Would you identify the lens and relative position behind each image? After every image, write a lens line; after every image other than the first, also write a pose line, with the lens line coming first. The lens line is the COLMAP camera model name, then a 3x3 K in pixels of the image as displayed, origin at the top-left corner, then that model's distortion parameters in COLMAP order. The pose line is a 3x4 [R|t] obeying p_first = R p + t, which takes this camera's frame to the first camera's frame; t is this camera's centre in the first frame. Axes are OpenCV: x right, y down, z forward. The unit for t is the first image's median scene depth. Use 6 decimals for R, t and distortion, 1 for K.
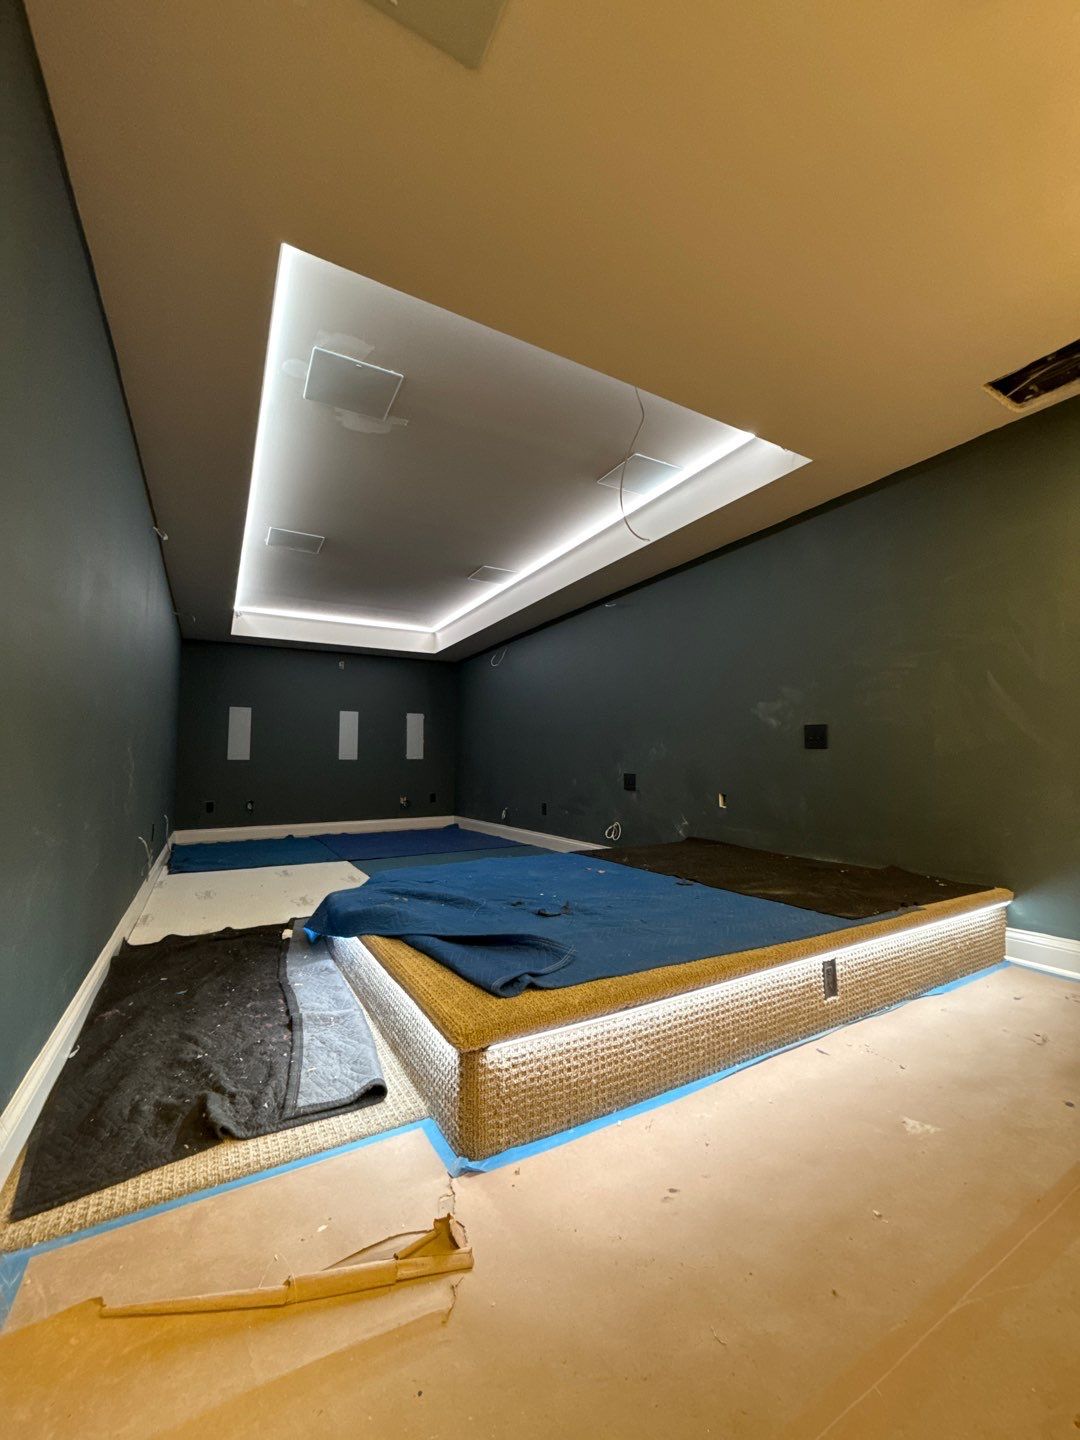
lens RADIAL K [[583.2, 0, 543.0], [0, 583.2, 713.0], [0, 0, 1]] dist [-0.002281, -0.000083]
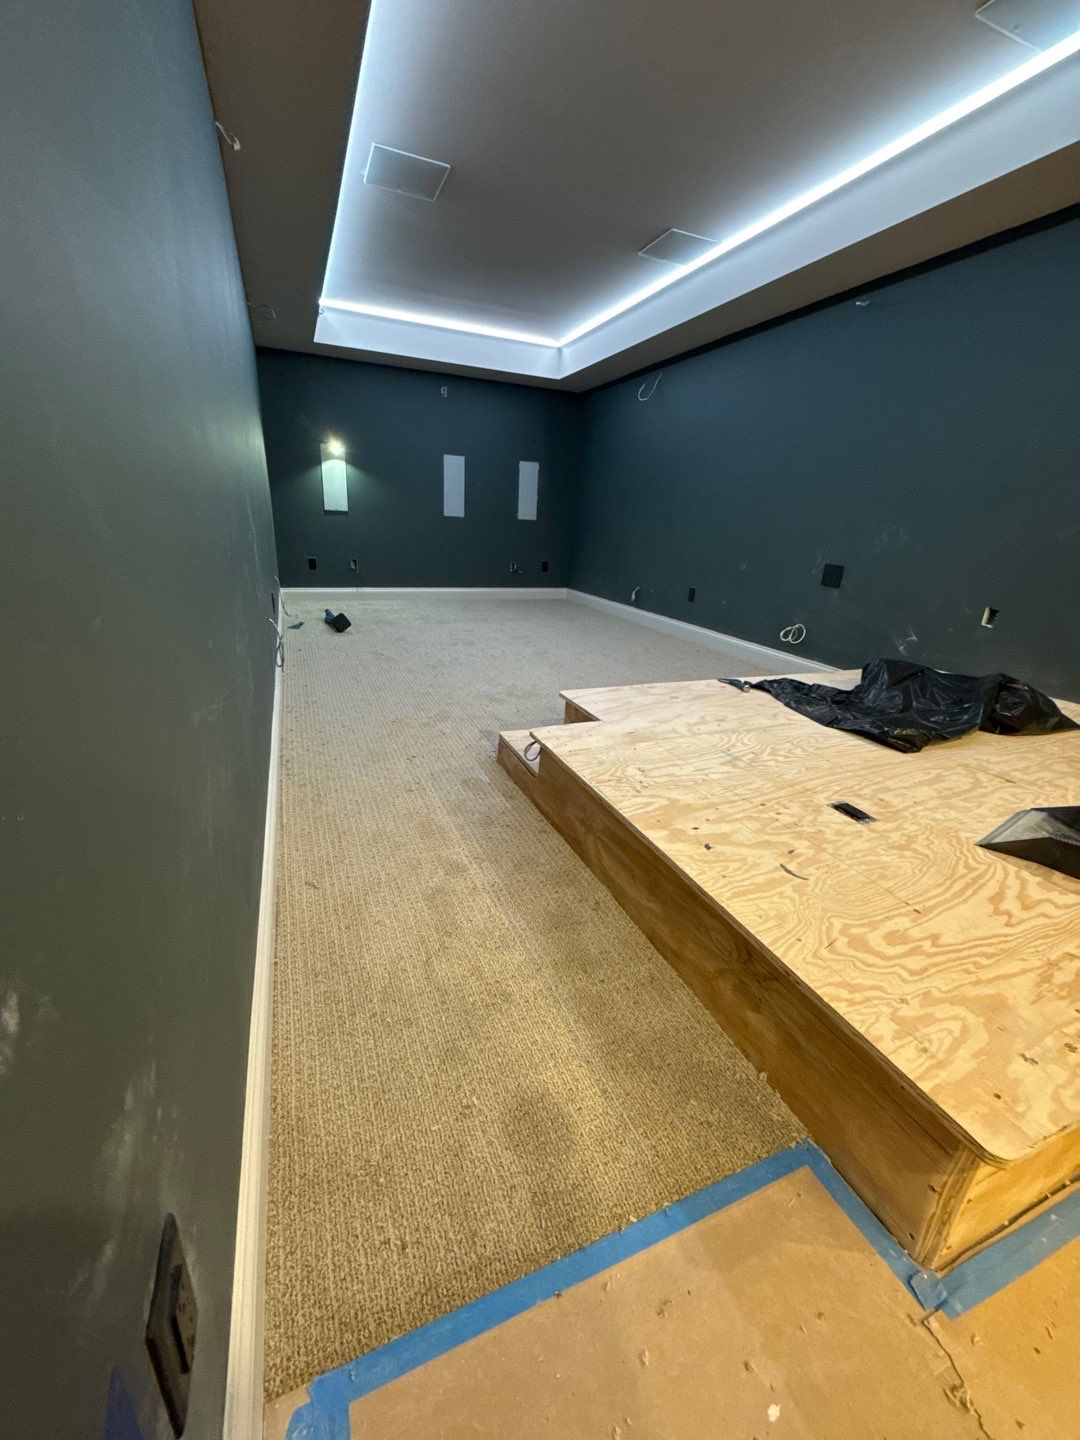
lens RADIAL K [[583.2, 0, 541.2], [0, 583.2, 726.0], [0, 0, 1]] dist [-0.002281, -0.000083]
pose [[0.990947, 0.092157, -0.097630, -0.101679], [-0.043261, 0.907593, 0.417617, -0.006175], [0.127094, -0.409613, 0.903363, 0.111374]]
